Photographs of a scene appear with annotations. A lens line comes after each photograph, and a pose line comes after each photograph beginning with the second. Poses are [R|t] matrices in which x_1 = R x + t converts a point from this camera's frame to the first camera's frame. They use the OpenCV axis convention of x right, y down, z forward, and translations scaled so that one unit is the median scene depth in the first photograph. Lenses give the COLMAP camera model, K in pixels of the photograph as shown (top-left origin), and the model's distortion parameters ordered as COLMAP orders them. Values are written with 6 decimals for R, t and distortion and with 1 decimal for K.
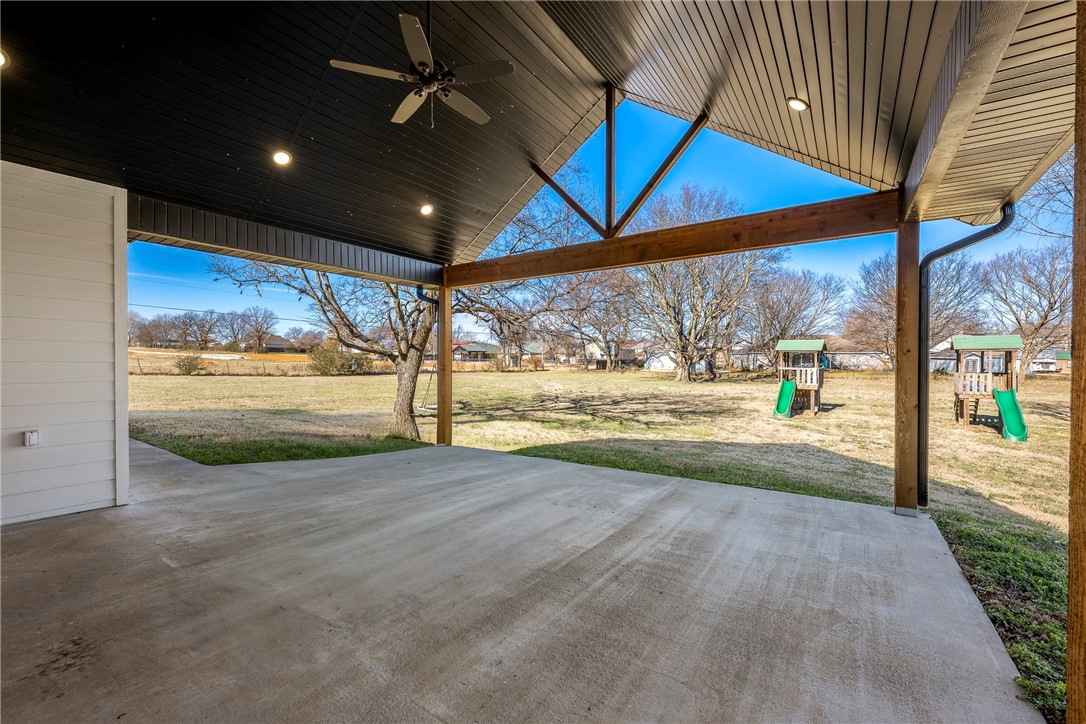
lens RADIAL K [[451.1, 0, 539.6], [0, 451.1, 365.9], [0, 0, 1]] dist [0.000803, 0.000078]
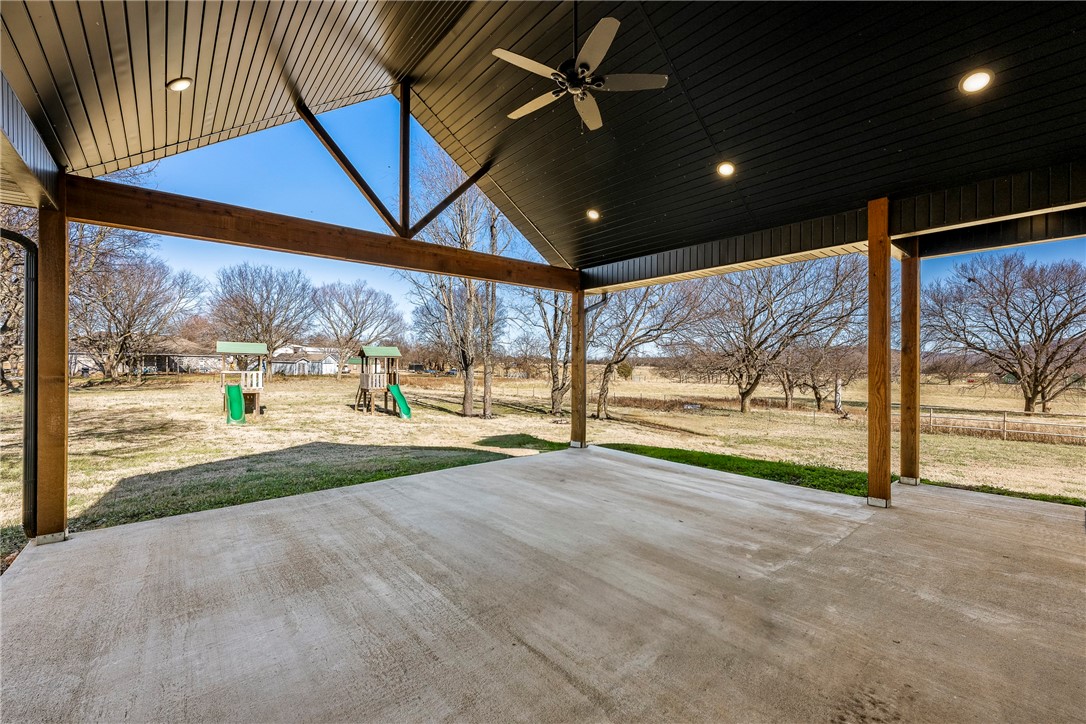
lens RADIAL K [[449.3, 0, 543.0], [0, 449.3, 362.0], [0, 0, 1]] dist [0.000543, 0.000023]
pose [[0.261976, 0.009063, 0.965032, -0.672862], [0.005887, 0.999922, -0.010989, -0.004268], [-0.965057, 0.008560, 0.261902, 0.450279]]
